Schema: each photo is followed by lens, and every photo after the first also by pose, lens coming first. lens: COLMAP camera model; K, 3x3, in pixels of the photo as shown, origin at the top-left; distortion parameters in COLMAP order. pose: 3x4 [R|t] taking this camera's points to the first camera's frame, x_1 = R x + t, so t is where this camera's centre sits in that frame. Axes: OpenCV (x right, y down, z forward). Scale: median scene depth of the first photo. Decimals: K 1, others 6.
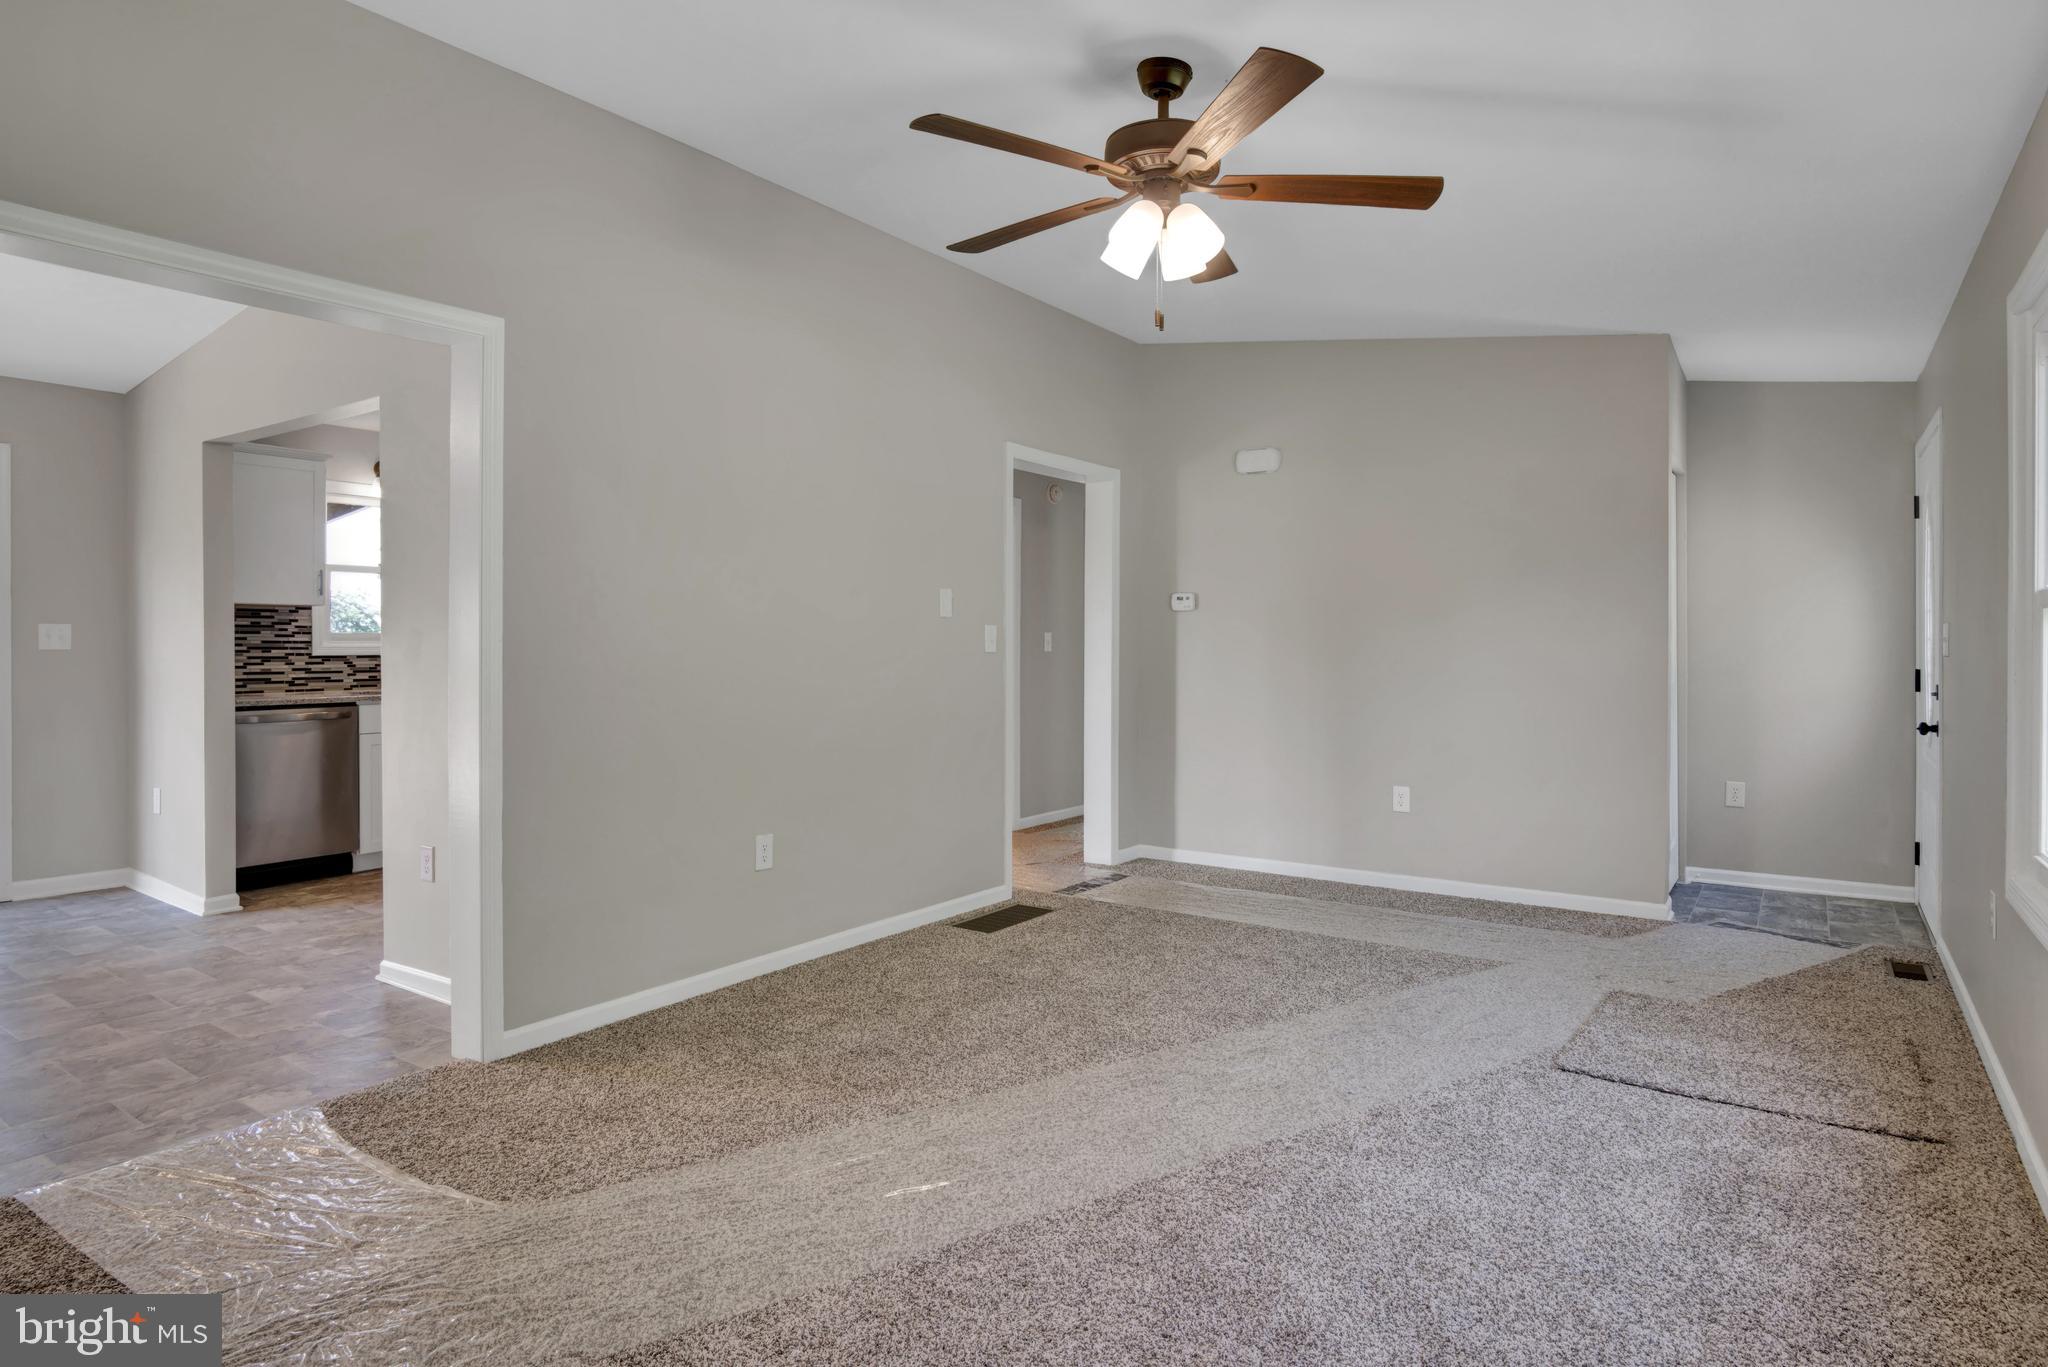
lens RADIAL K [[1158.8, 0, 1110.5], [0, 1158.8, 649.0], [0, 0, 1]] dist [-0.030037, 0.002724]
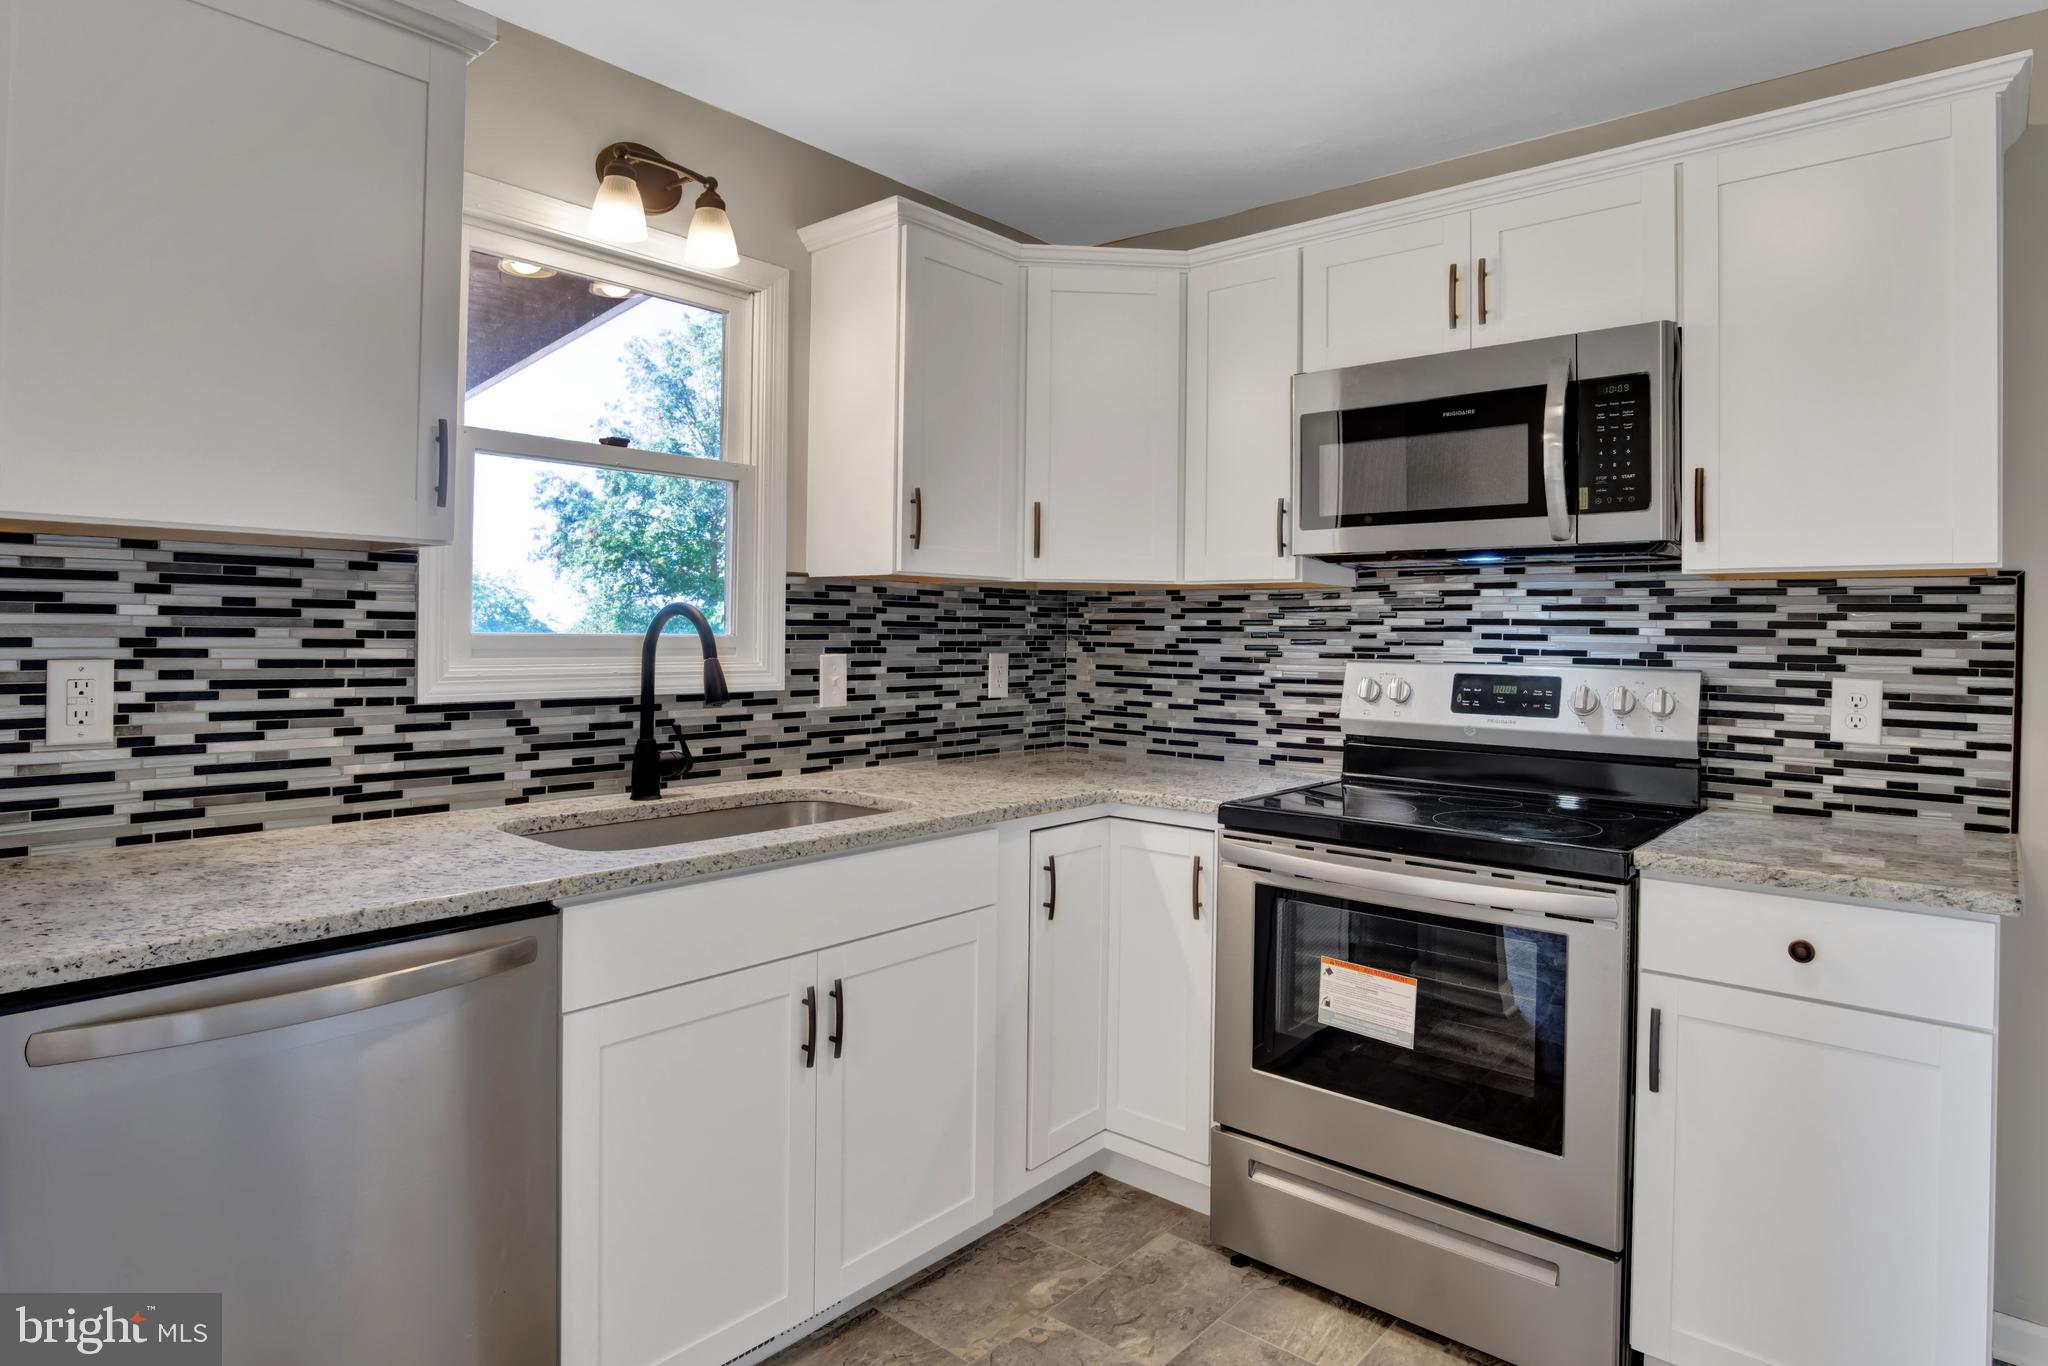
lens RADIAL K [[1158.8, 0, 1036.1], [0, 1158.8, 617.9], [0, 0, 1]] dist [-0.030037, 0.002724]
pose [[0.989243, 0.004936, -0.146199, -0.485196], [-0.007768, 0.999793, -0.018803, -0.013890], [0.146076, 0.019737, 0.989076, 0.714326]]
